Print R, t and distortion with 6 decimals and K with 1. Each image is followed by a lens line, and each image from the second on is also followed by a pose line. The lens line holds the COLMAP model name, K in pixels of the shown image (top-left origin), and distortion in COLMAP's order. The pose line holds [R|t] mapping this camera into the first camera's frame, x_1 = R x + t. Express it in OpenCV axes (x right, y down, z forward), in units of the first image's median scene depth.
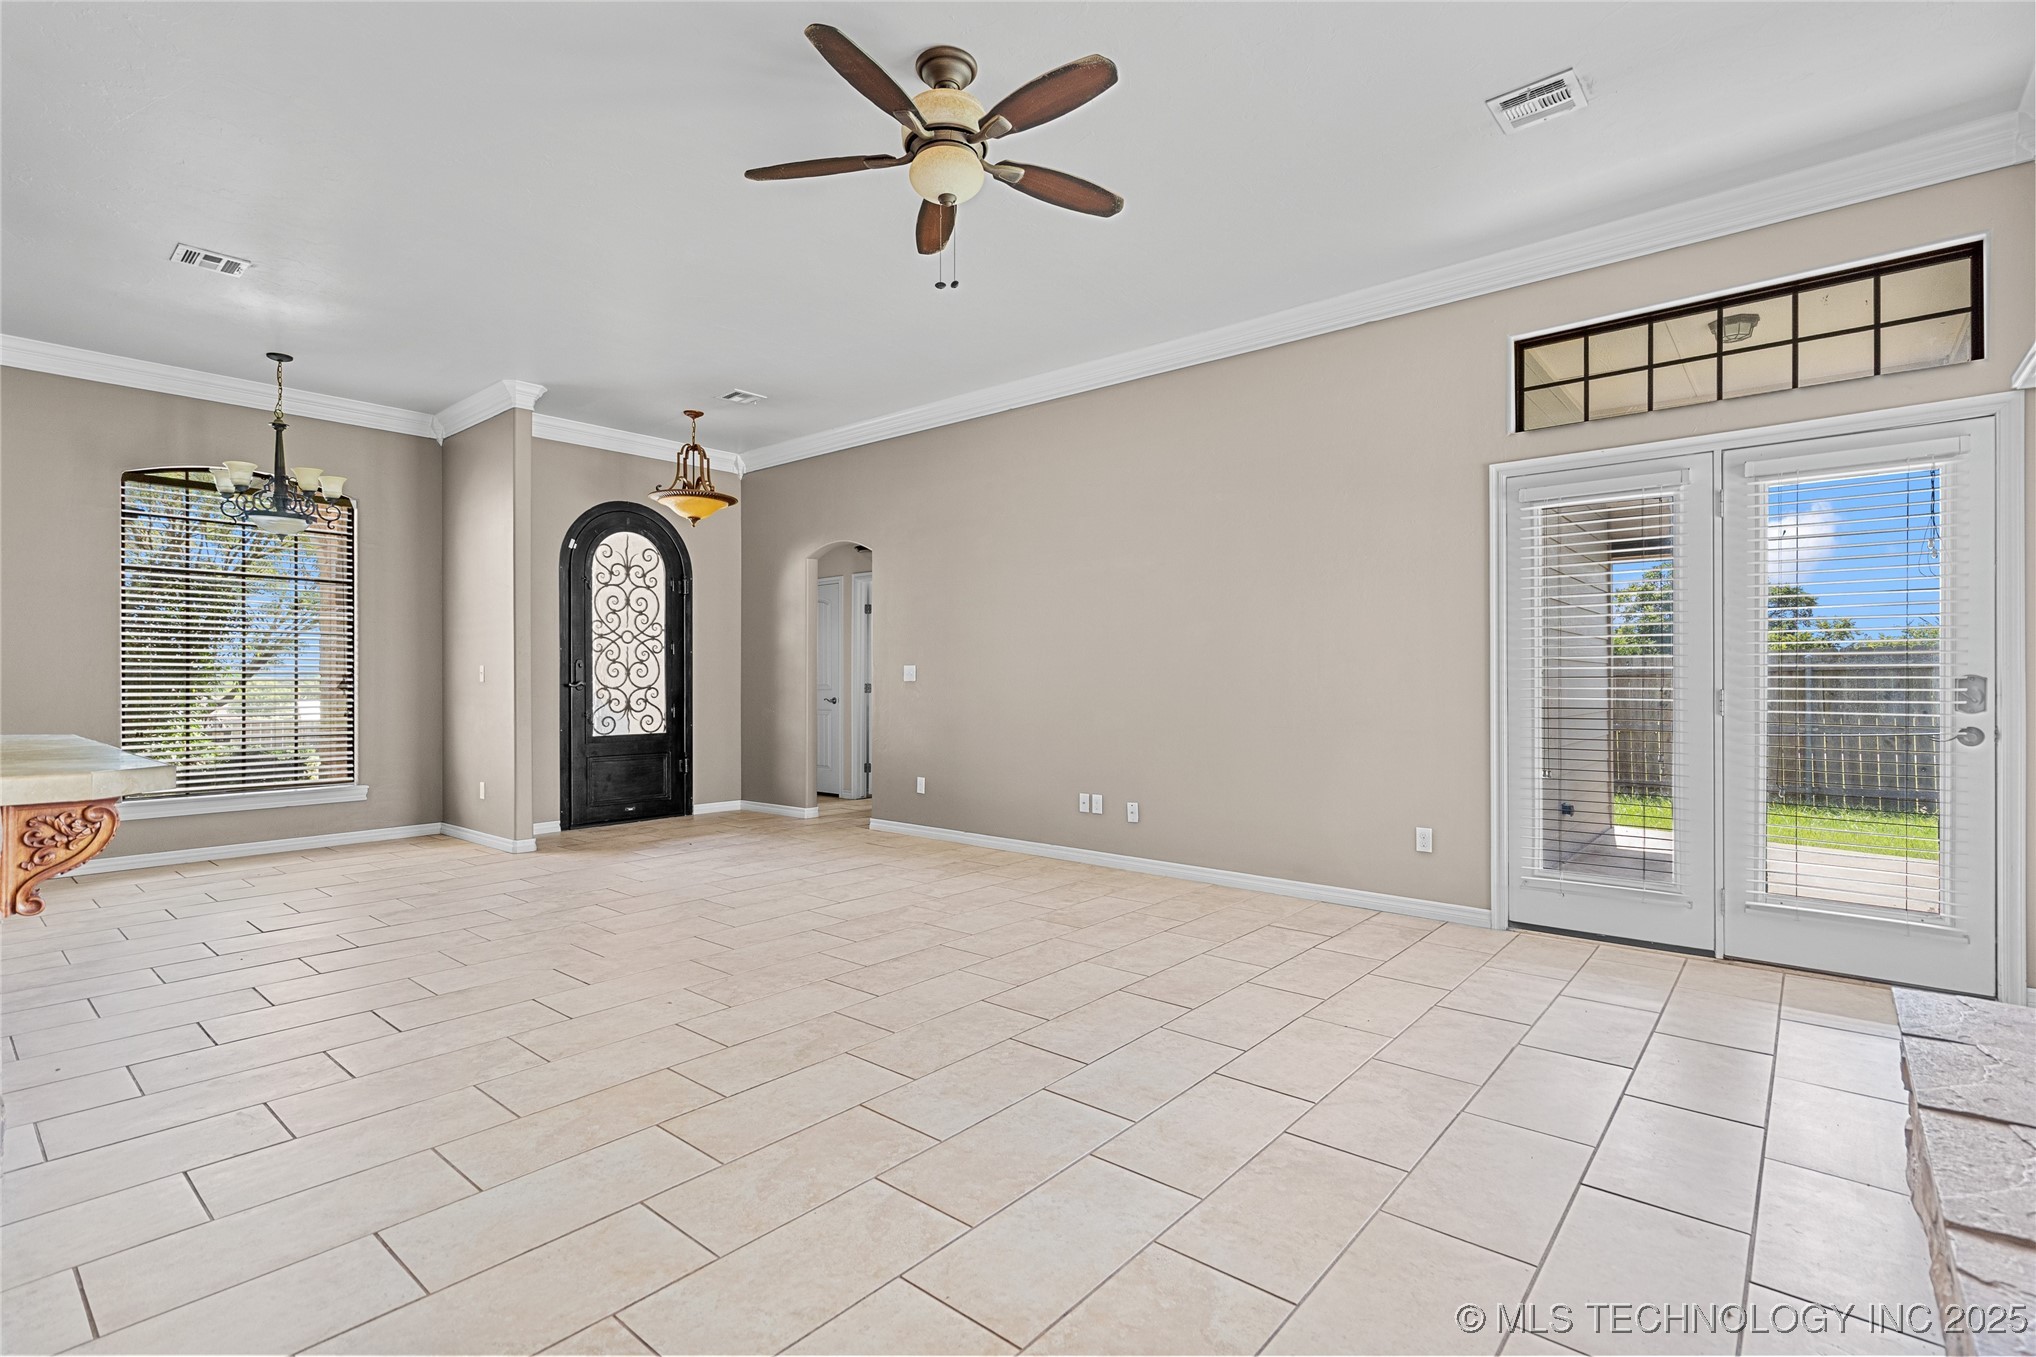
lens RADIAL K [[948.5, 0, 1016.5], [0, 948.5, 680.0], [0, 0, 1]] dist [0.000893, 0.001122]
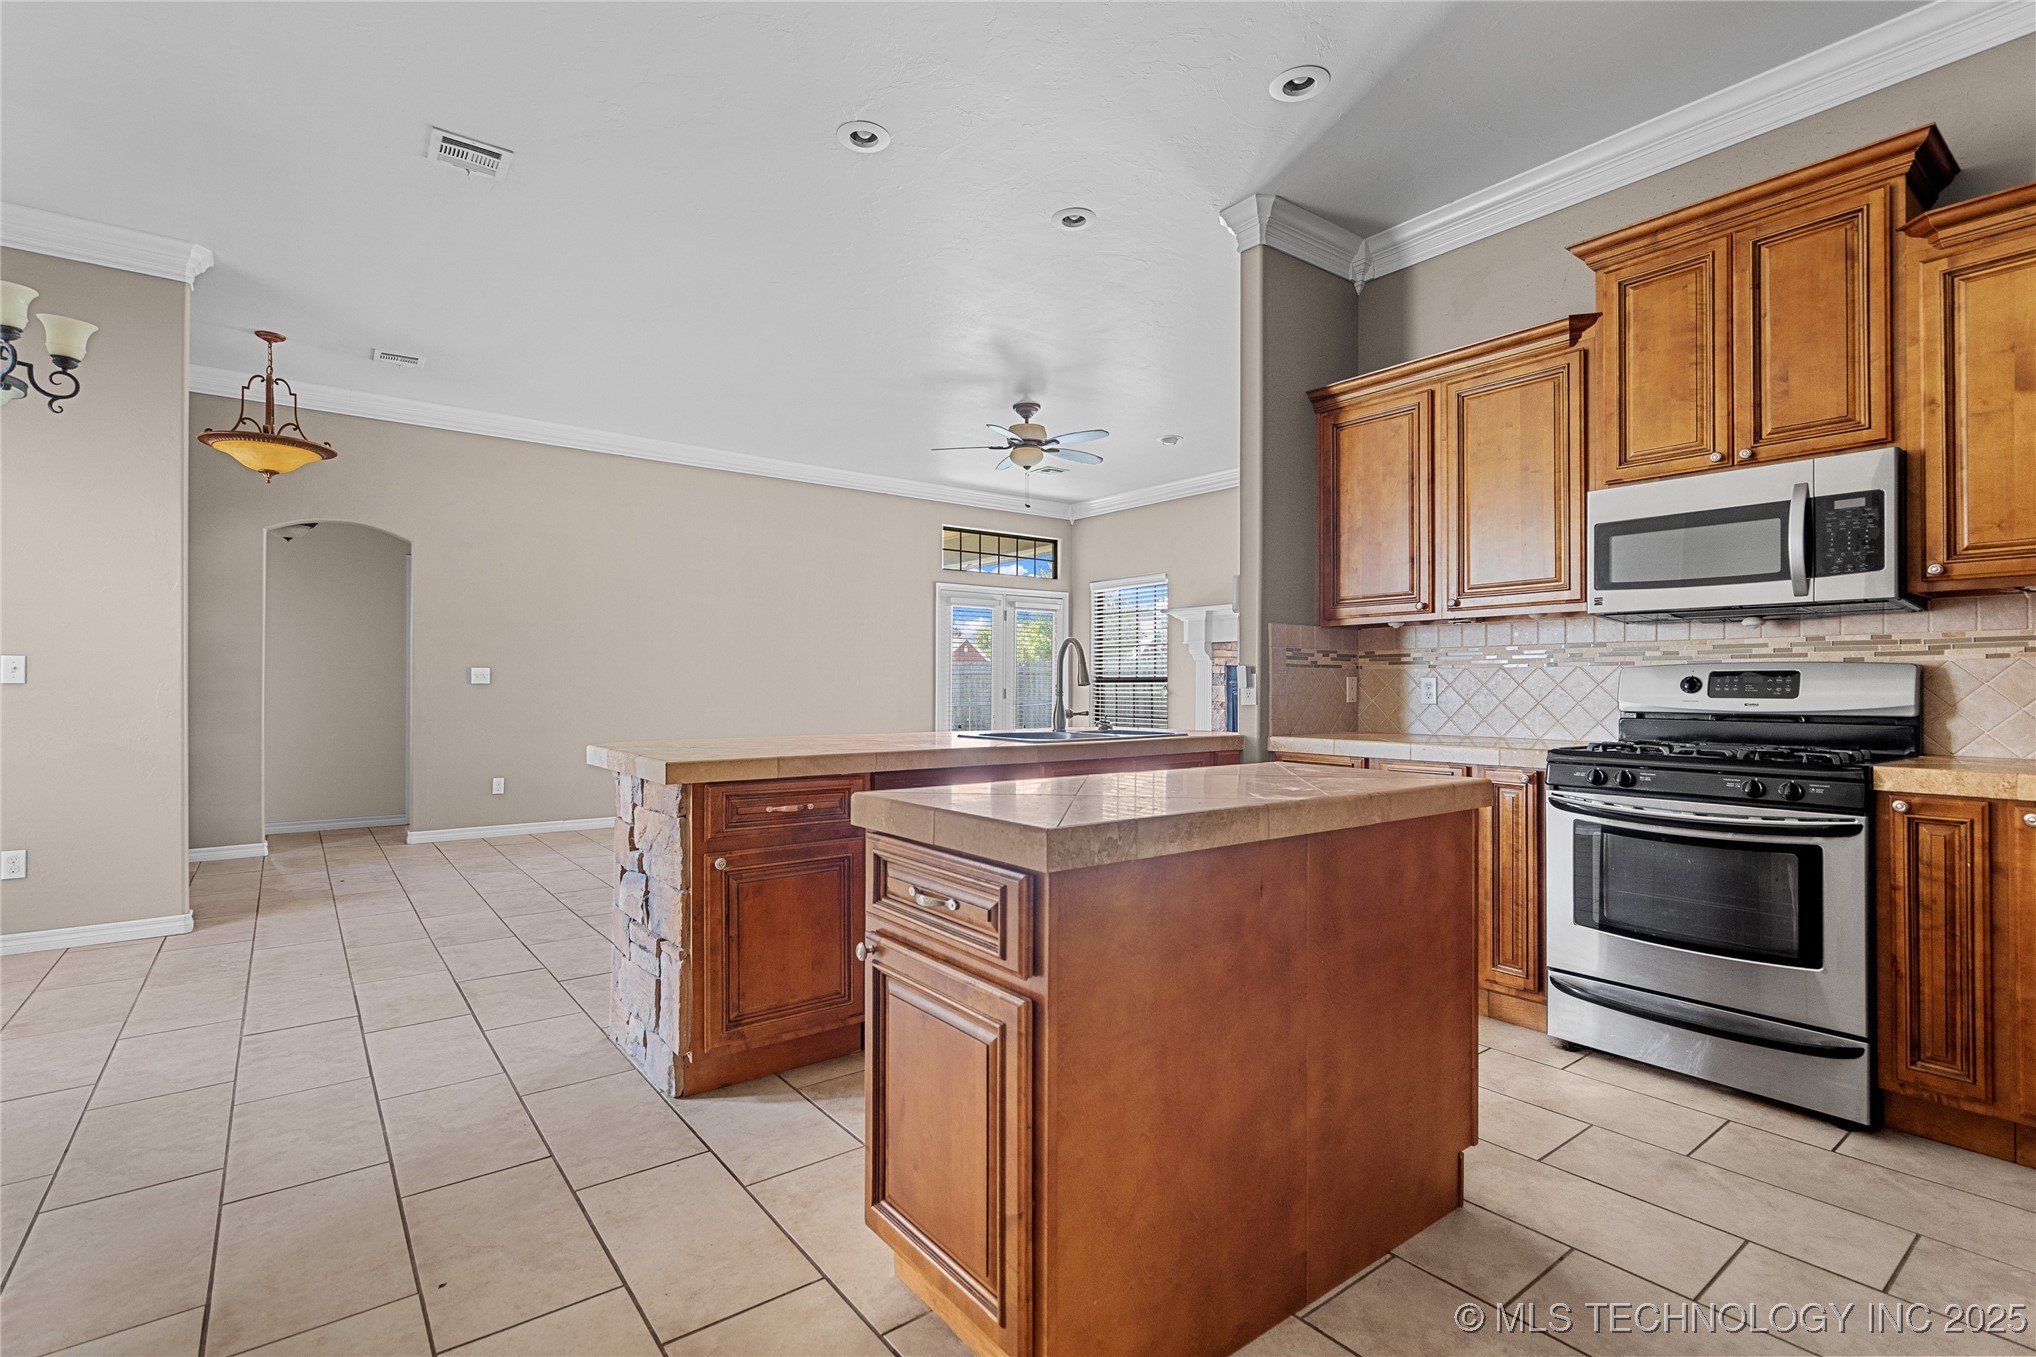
lens RADIAL K [[948.5, 0, 1016.5], [0, 948.5, 680.0], [0, 0, 1]] dist [0.000893, 0.001122]
pose [[0.208811, 0.006165, 0.977937, -0.910655], [-0.004375, 0.999976, -0.005369, 0.000959], [-0.977946, -0.003157, 0.208833, 0.229676]]
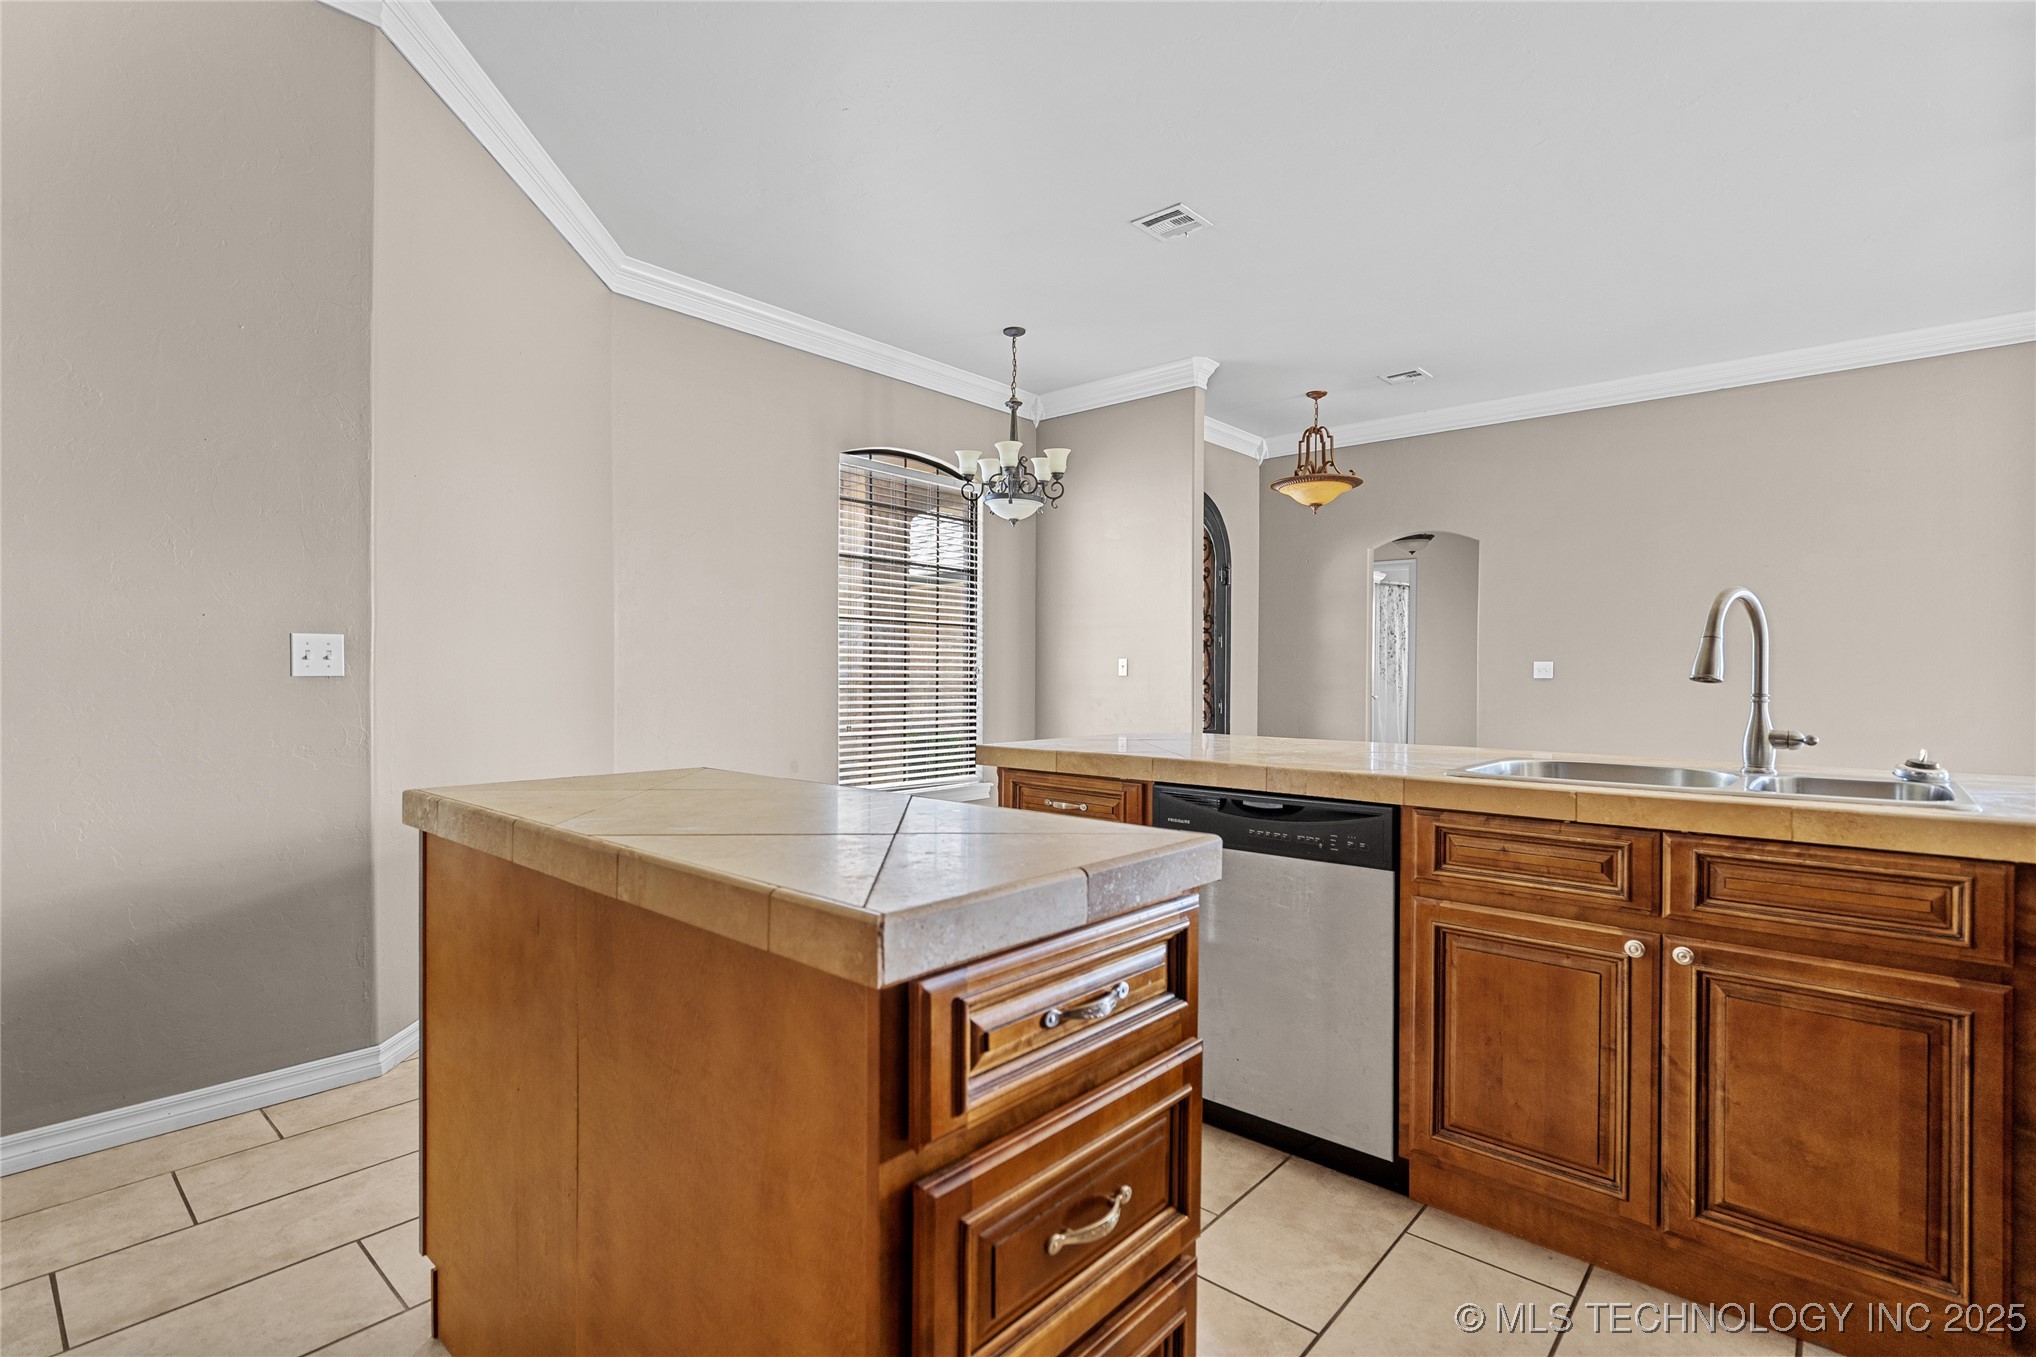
lens RADIAL K [[948.5, 0, 1016.5], [0, 948.5, 680.0], [0, 0, 1]] dist [0.000893, 0.001122]
pose [[0.999650, 0.005963, -0.025779, -0.577227], [-0.005806, 0.999964, 0.006157, 0.000642], [0.025814, -0.006005, 0.999649, 0.041491]]
